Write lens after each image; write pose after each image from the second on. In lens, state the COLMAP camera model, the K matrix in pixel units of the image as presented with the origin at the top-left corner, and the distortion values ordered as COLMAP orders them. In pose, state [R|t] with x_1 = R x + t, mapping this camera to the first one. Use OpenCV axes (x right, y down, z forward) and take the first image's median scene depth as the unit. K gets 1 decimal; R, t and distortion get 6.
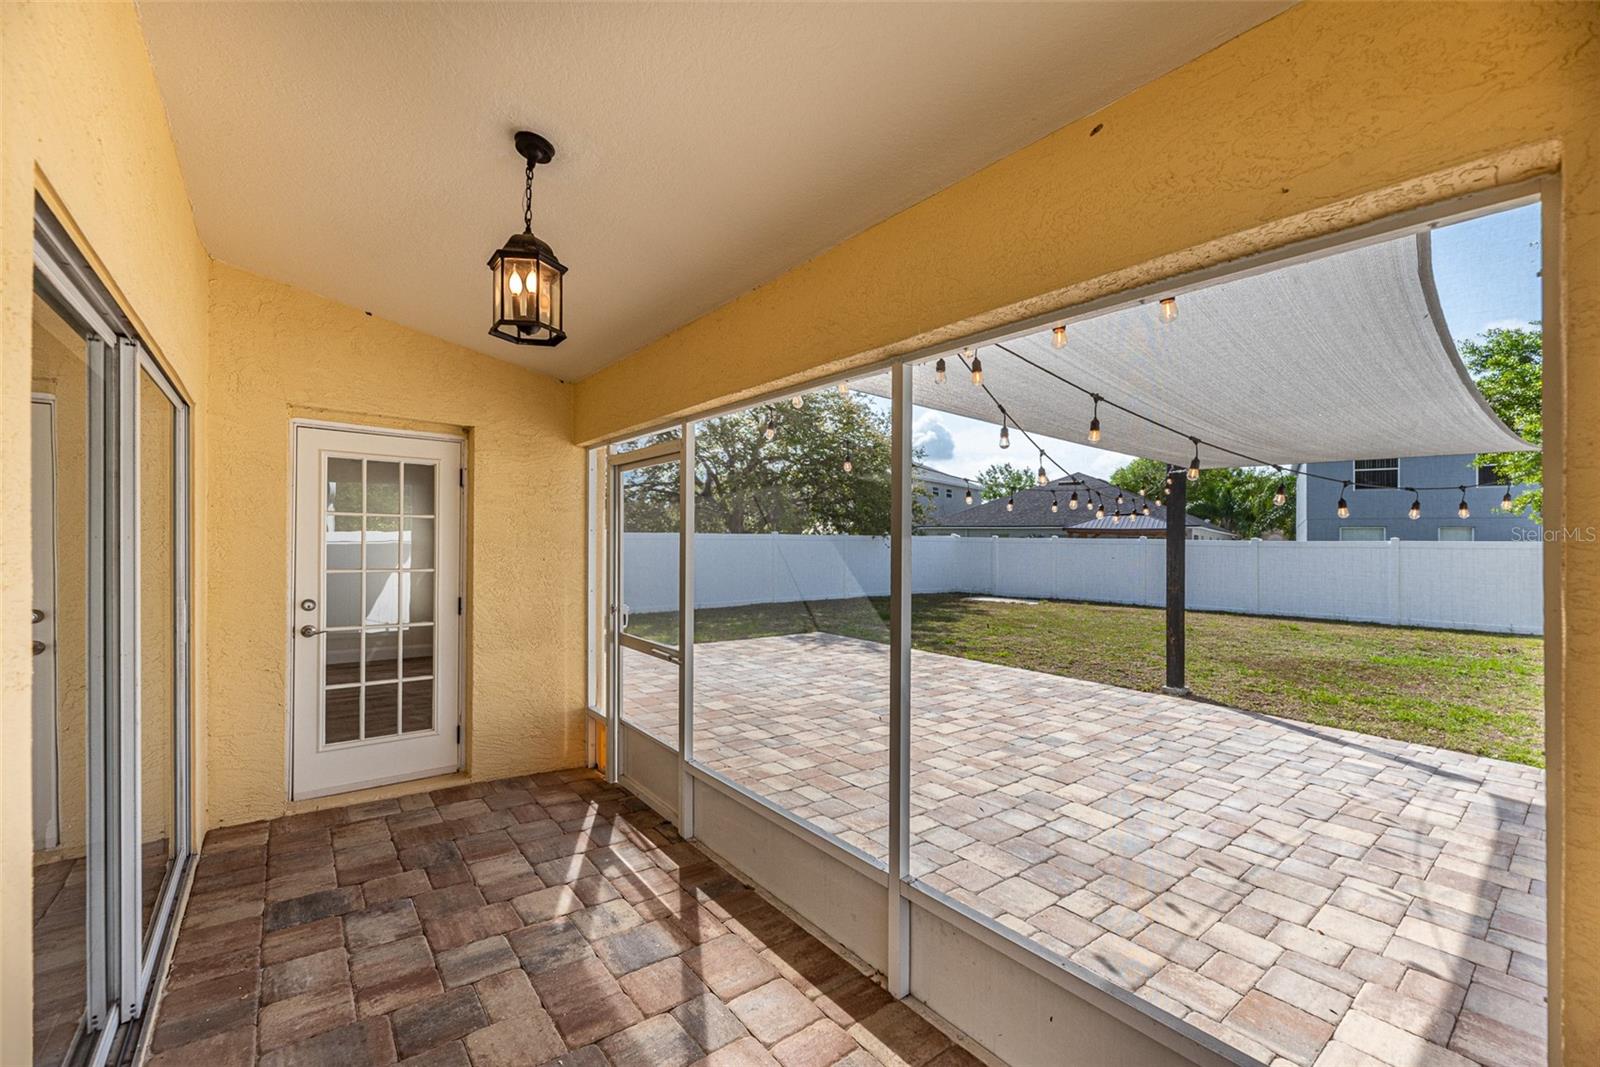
lens RADIAL K [[649.4, 0, 800.0], [0, 649.4, 533.5], [0, 0, 1]] dist [-0.005596, -0.000217]
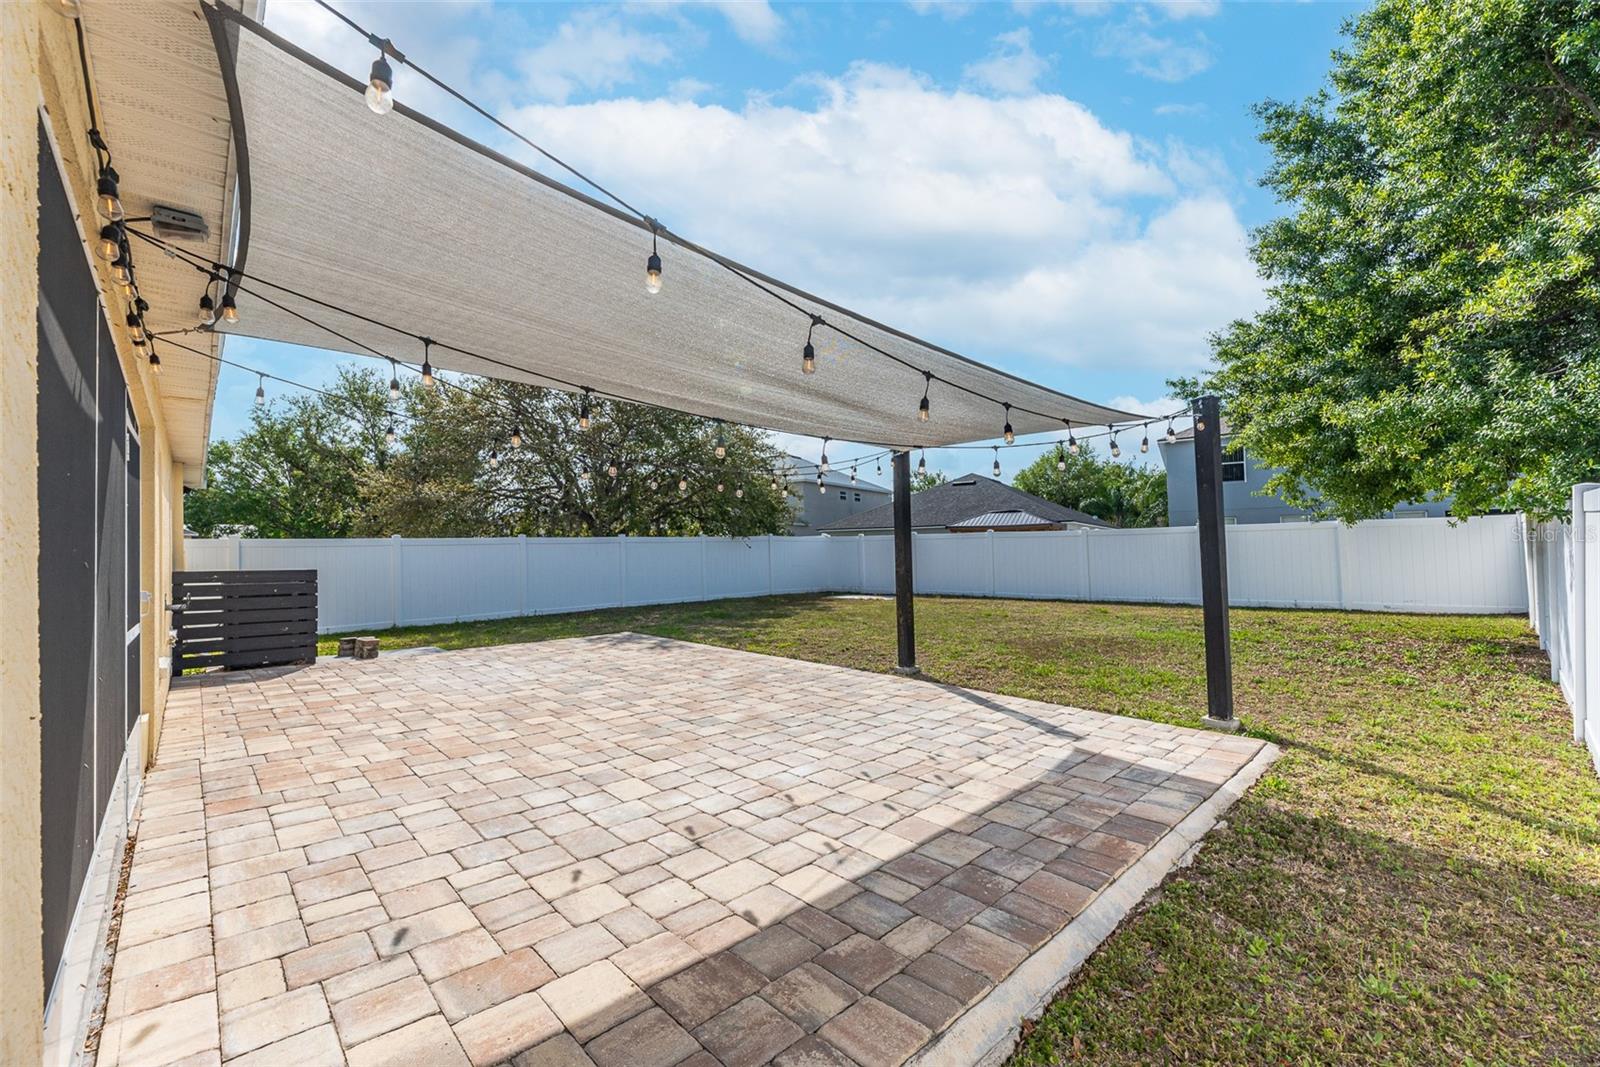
lens RADIAL K [[649.4, 0, 800.0], [0, 649.4, 533.5], [0, 0, 1]] dist [-0.005596, -0.000217]
pose [[0.995658, -0.026873, 0.089122, 0.507939], [0.028157, 0.999517, -0.013179, 0.057551], [-0.088724, 0.015631, 0.995934, 0.000059]]
